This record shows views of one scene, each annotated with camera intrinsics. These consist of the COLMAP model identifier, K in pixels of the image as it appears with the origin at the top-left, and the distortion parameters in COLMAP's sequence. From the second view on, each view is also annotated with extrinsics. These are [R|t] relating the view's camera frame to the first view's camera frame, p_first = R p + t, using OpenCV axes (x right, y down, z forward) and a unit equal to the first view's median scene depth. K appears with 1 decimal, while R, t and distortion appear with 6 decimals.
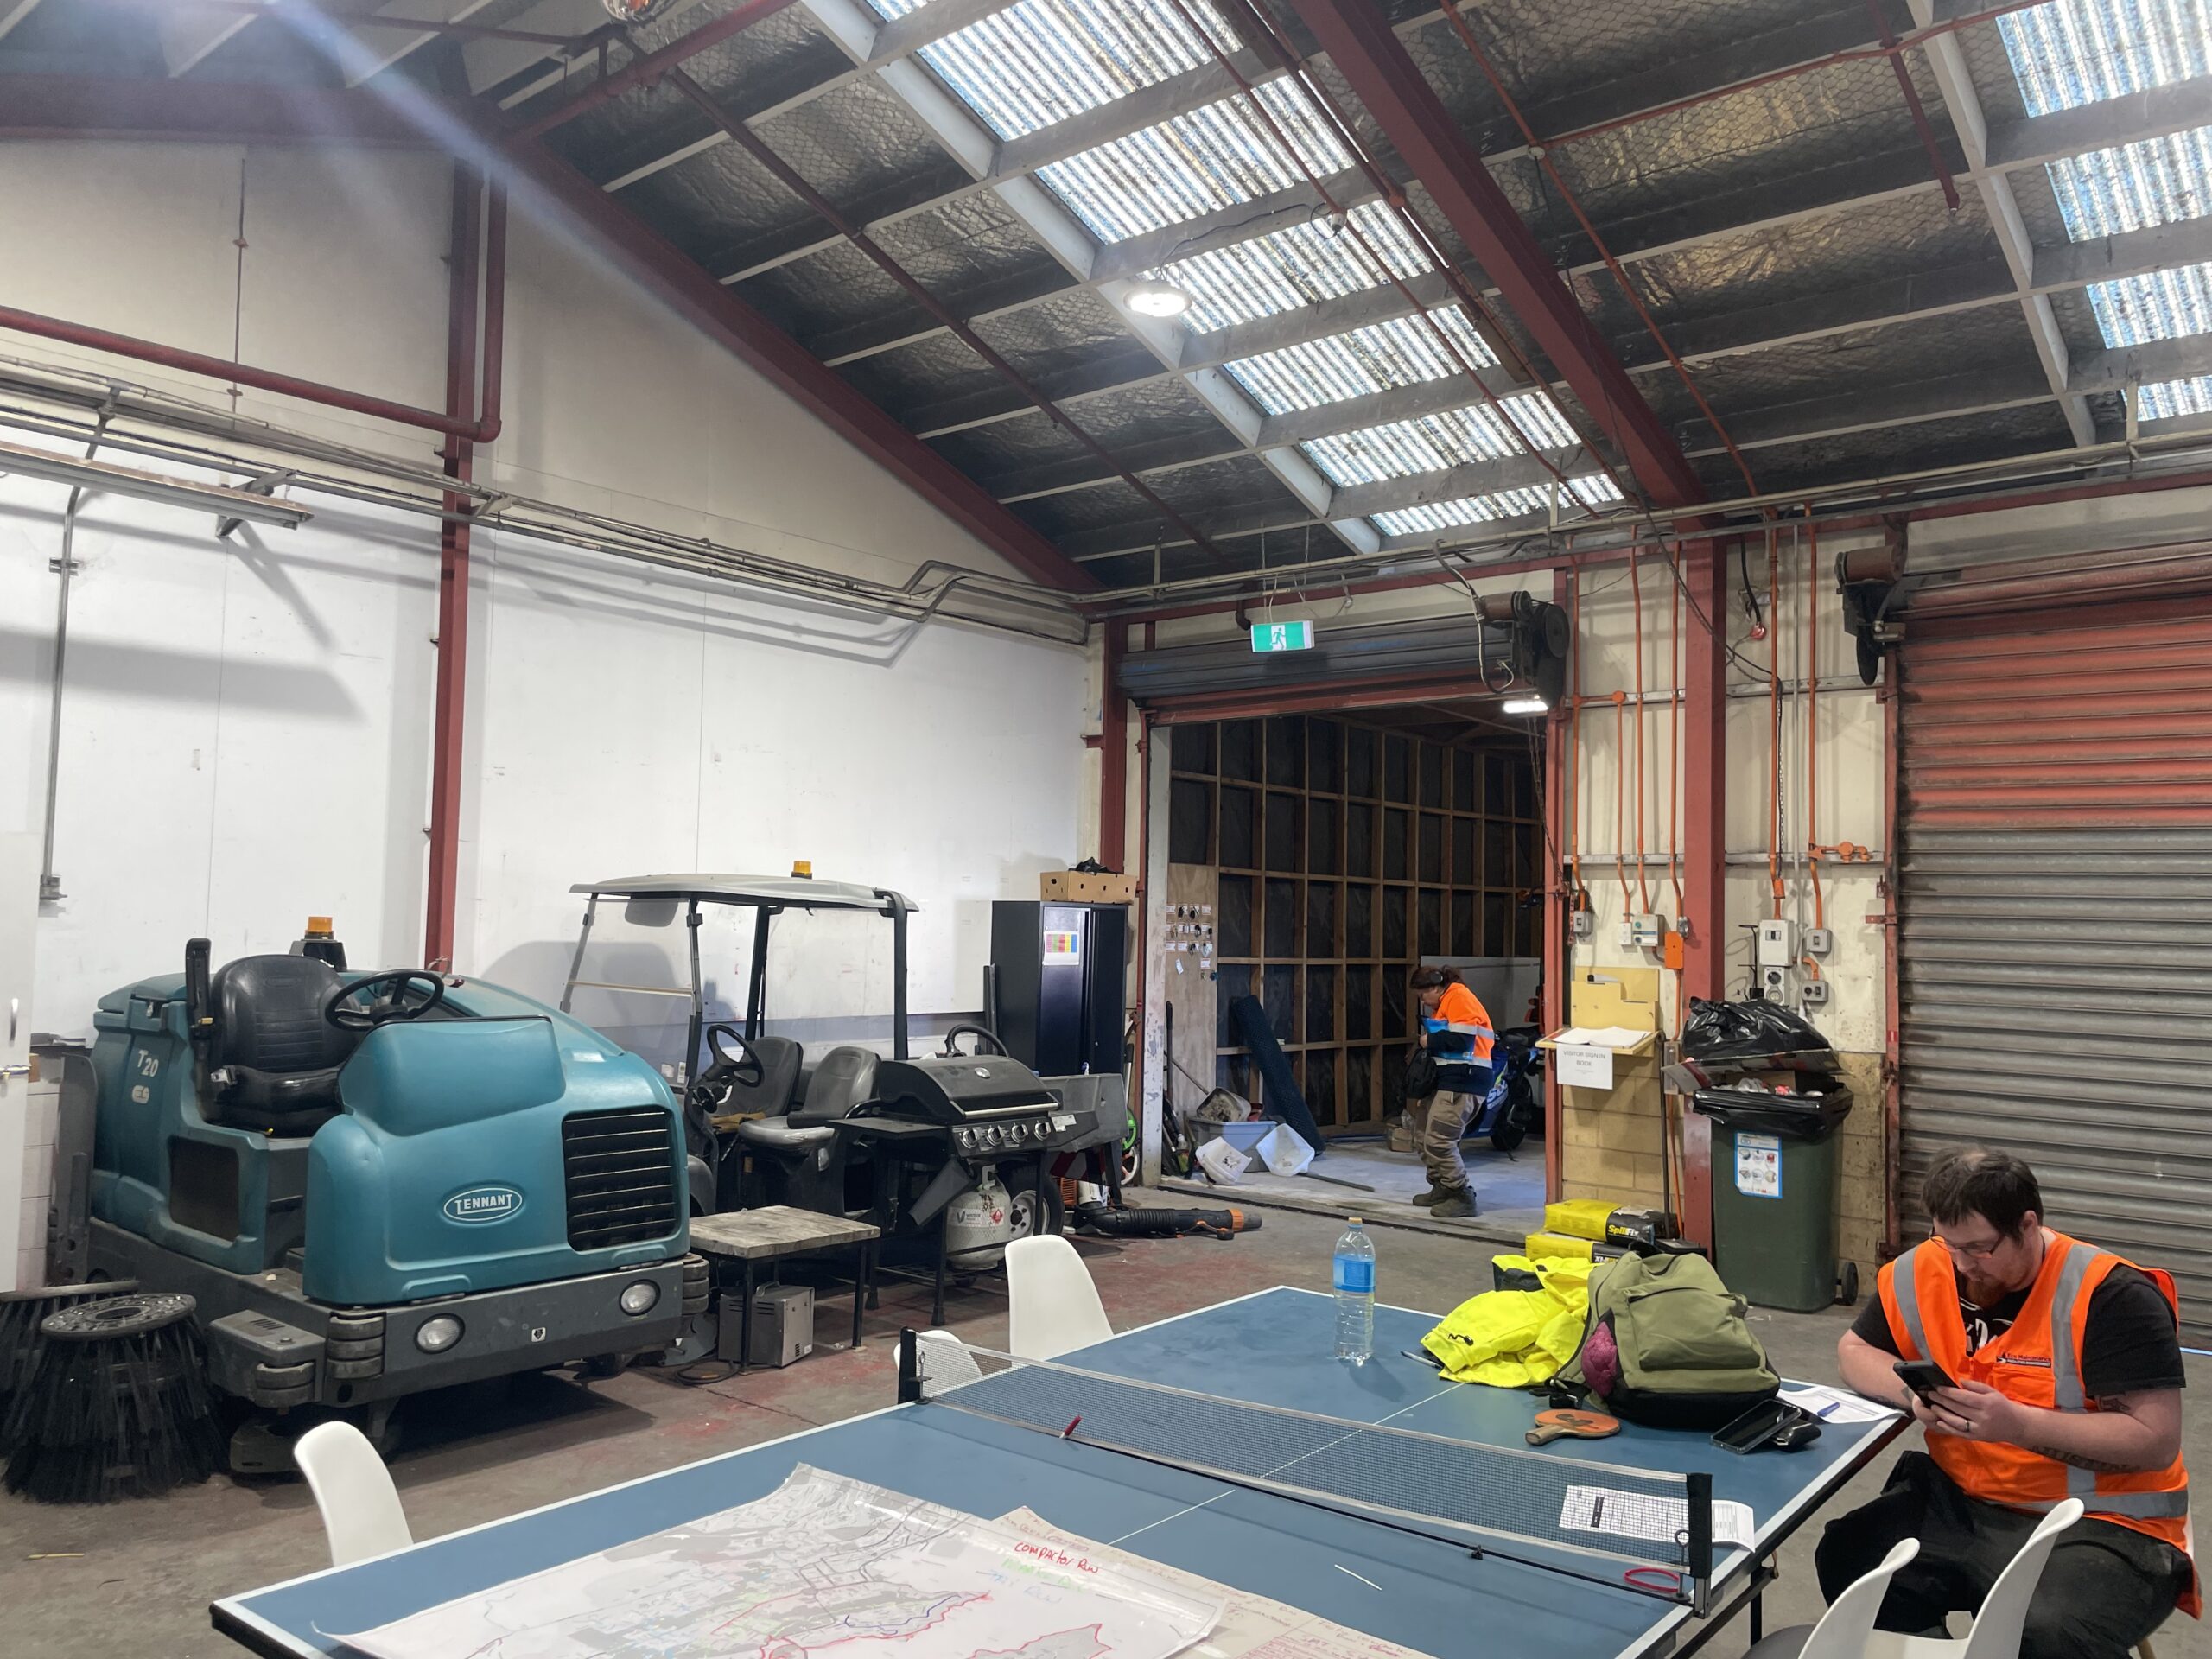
lens RADIAL K [[1659.8, 0, 1106.0], [0, 1659.8, 829.5], [0, 0, 1]] dist [0.003715, 0.000649]
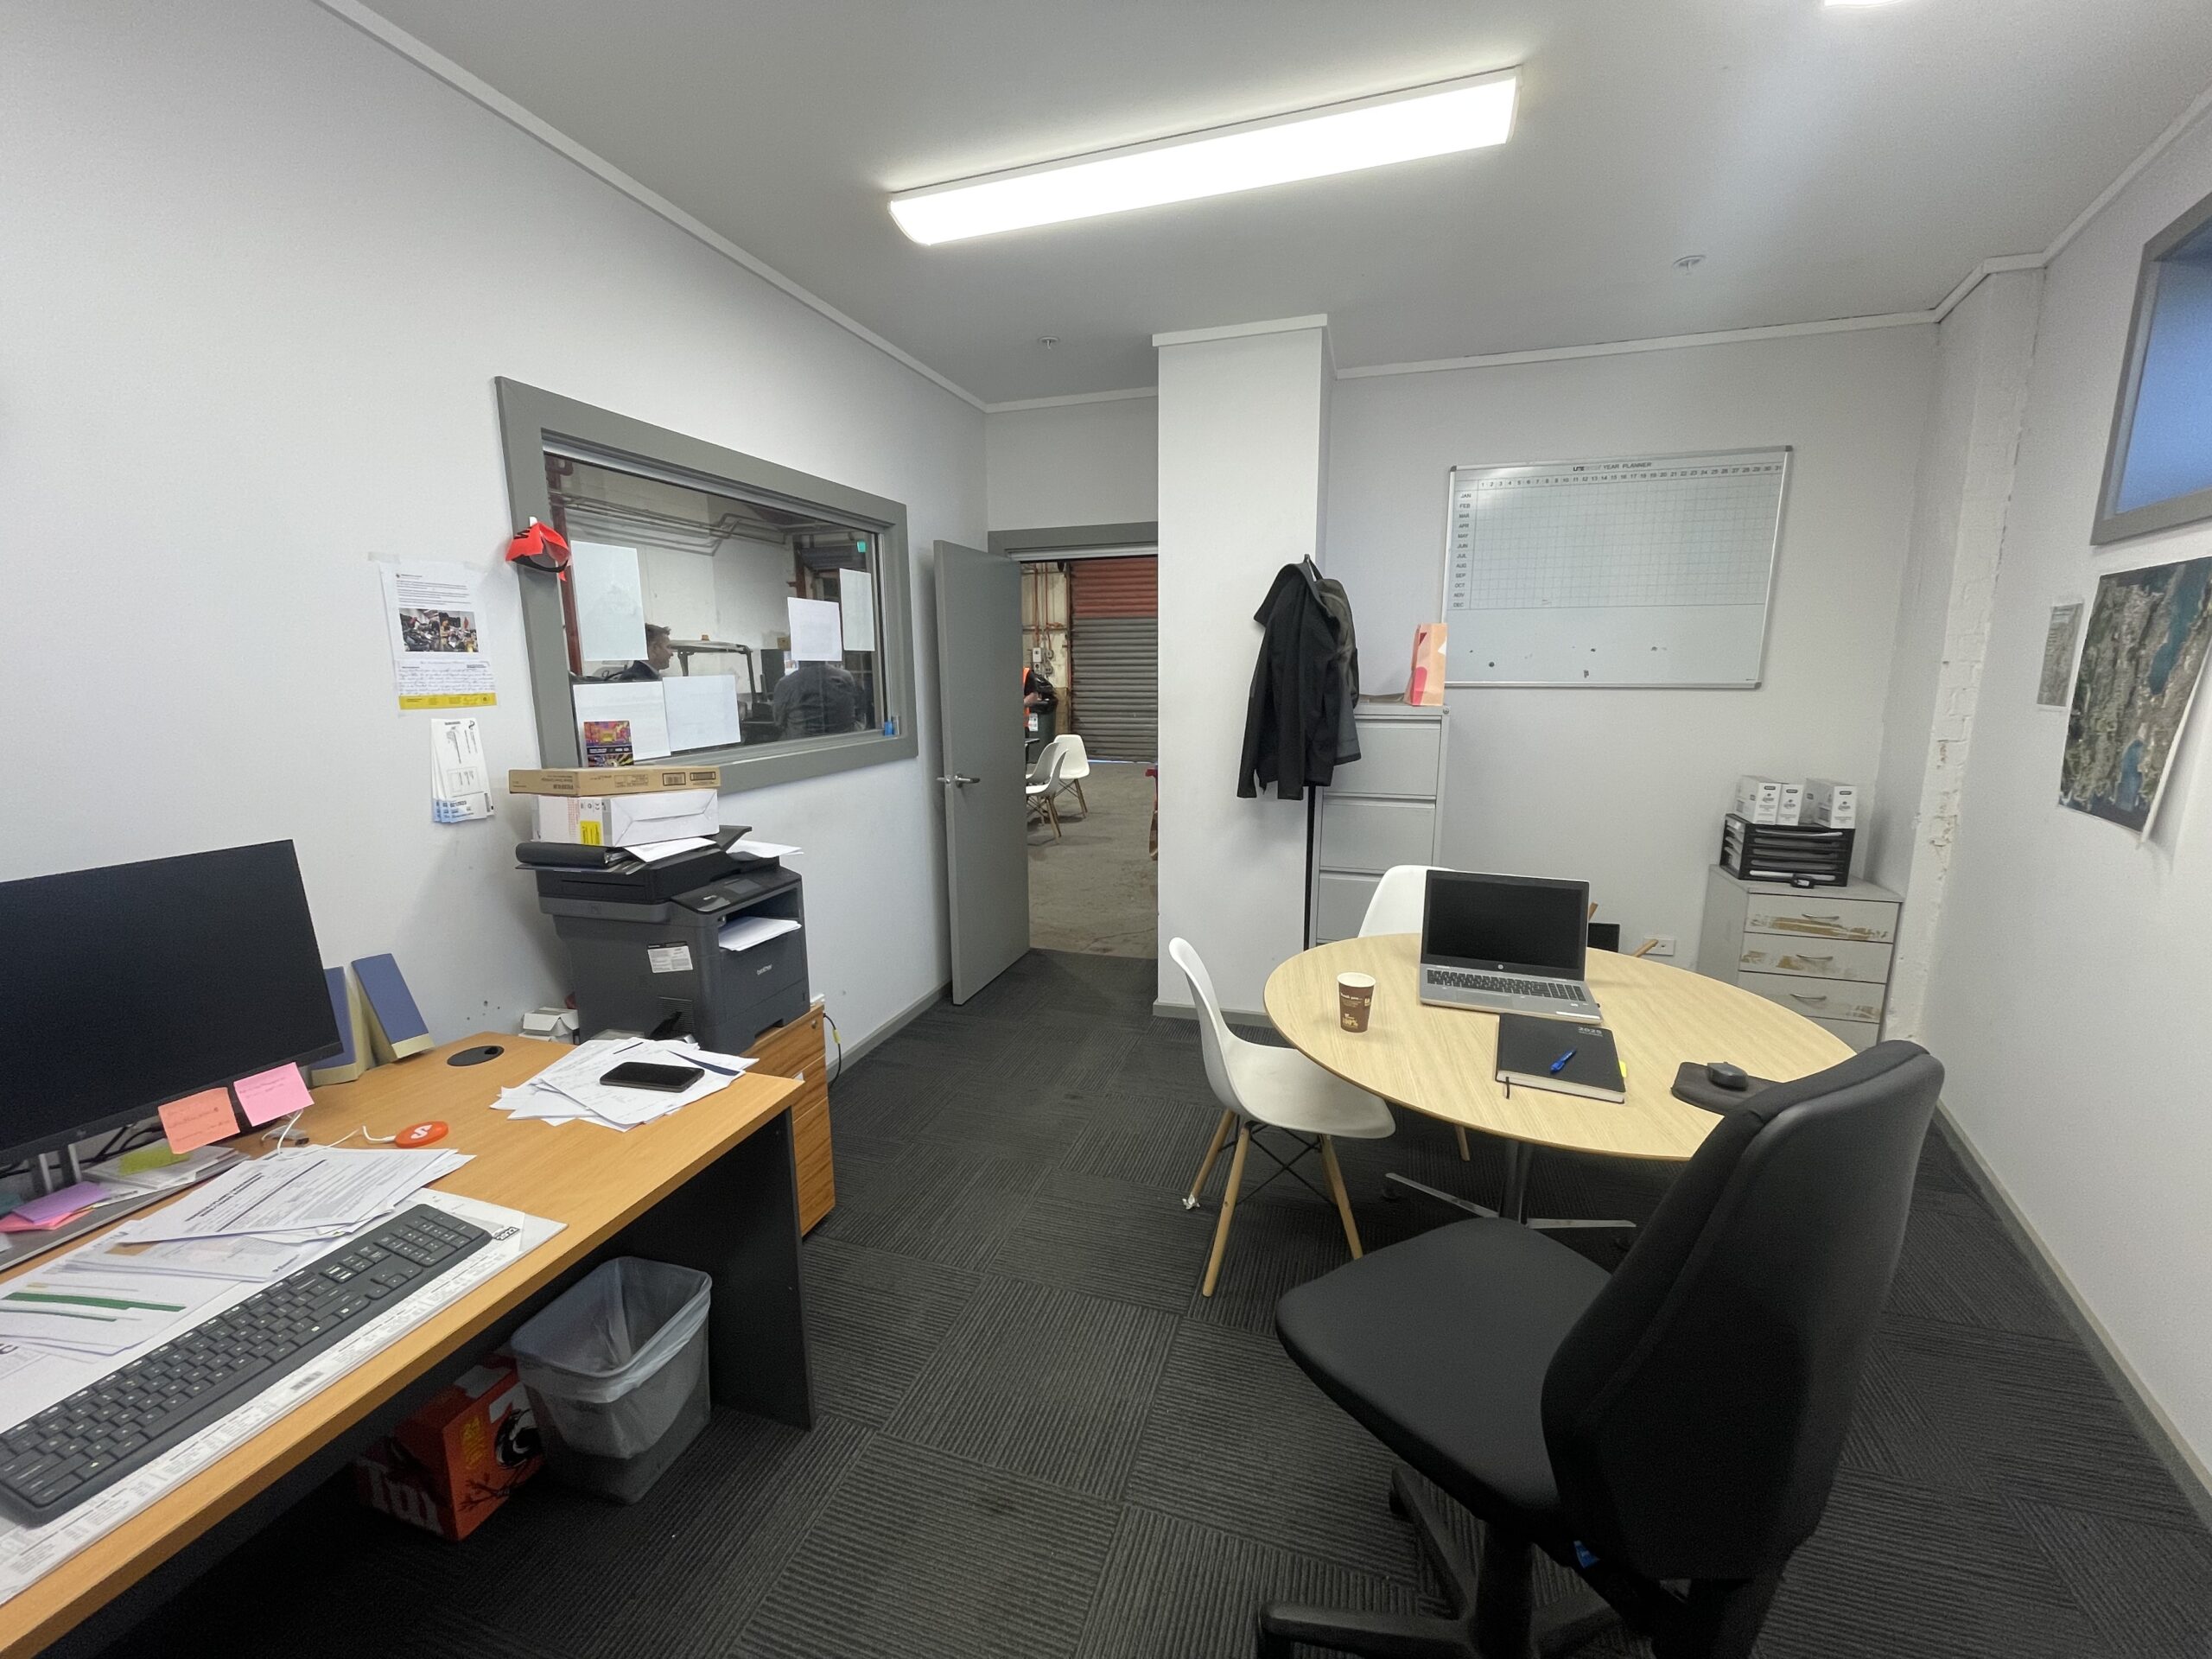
lens RADIAL K [[897.2, 0, 1106.0], [0, 897.2, 829.5], [0, 0, 1]] dist [-0.003299, -0.000487]
pose [[0.926890, -0.096707, 0.362662, -0.133226], [0.009065, 0.971723, 0.235951, -0.011257], [-0.375225, -0.215413, 0.901556, -0.686015]]
